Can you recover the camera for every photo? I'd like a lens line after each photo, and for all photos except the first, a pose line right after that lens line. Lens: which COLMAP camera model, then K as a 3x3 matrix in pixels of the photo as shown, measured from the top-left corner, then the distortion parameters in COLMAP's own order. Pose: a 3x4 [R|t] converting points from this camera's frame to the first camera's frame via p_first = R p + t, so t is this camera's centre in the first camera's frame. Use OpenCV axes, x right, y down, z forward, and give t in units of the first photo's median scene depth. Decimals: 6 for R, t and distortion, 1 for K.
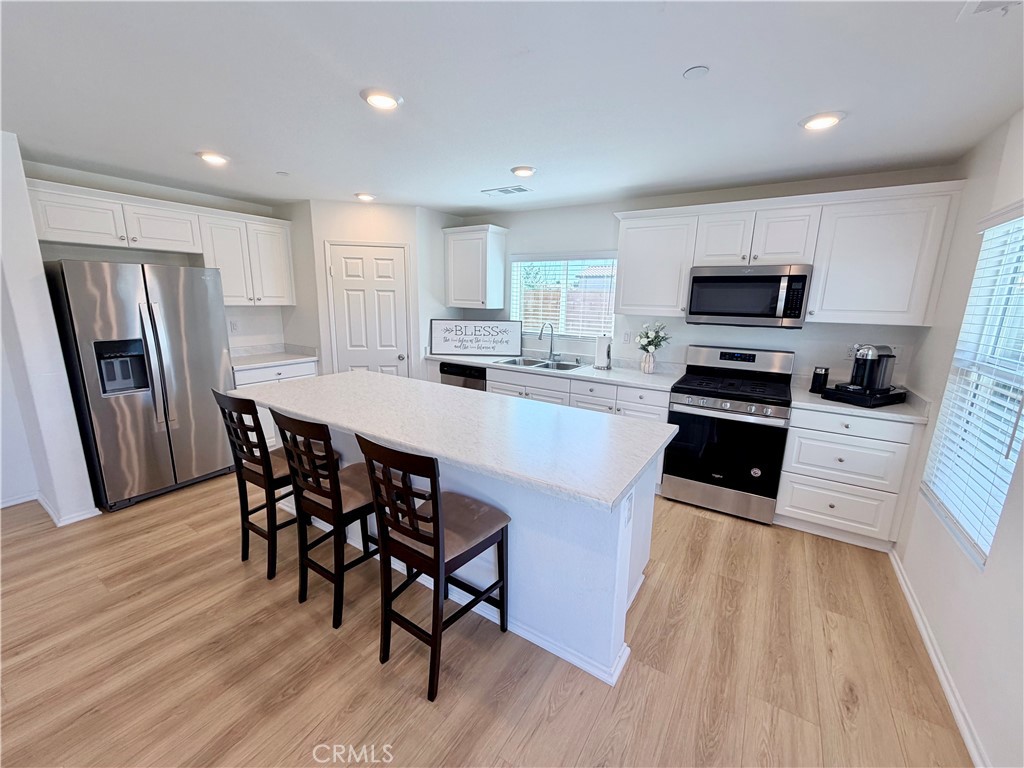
lens RADIAL K [[410.4, 0, 510.5], [0, 410.4, 384.0], [0, 0, 1]] dist [0.001921, 0.000331]
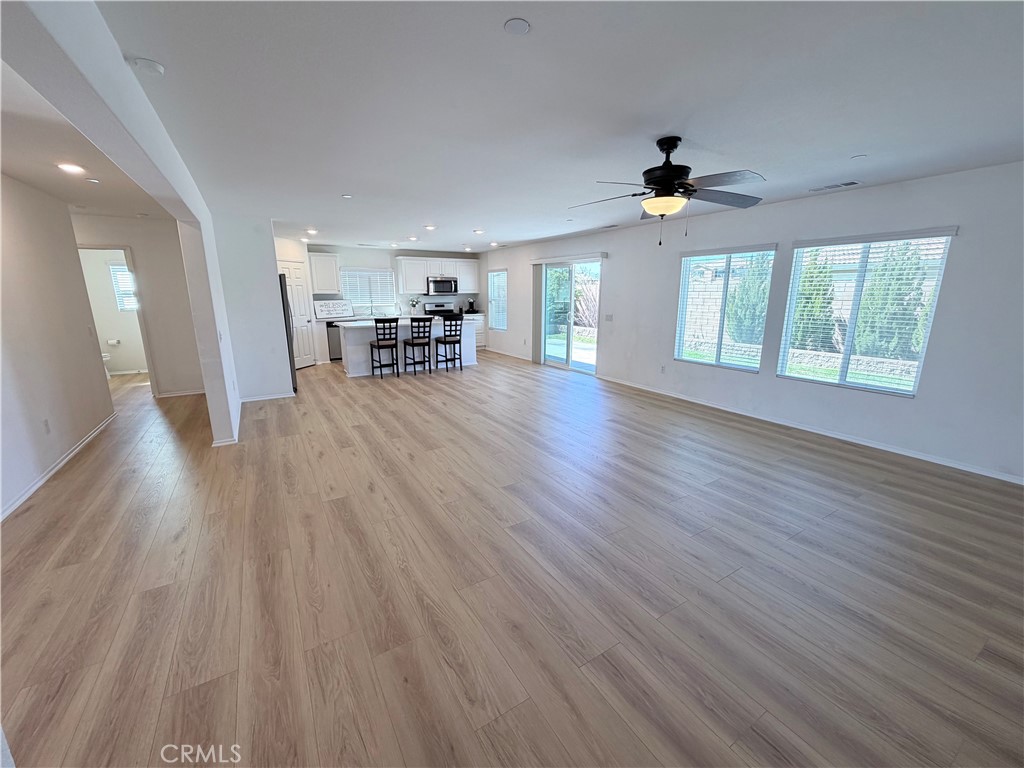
lens RADIAL K [[410.4, 0, 512.2], [0, 410.4, 383.8], [0, 0, 1]] dist [0.001921, 0.000331]
pose [[0.427376, -0.220189, 0.876851, -2.344212], [0.195932, 0.969395, 0.147931, 0.173866], [-0.882588, 0.108581, 0.457438, -0.954538]]
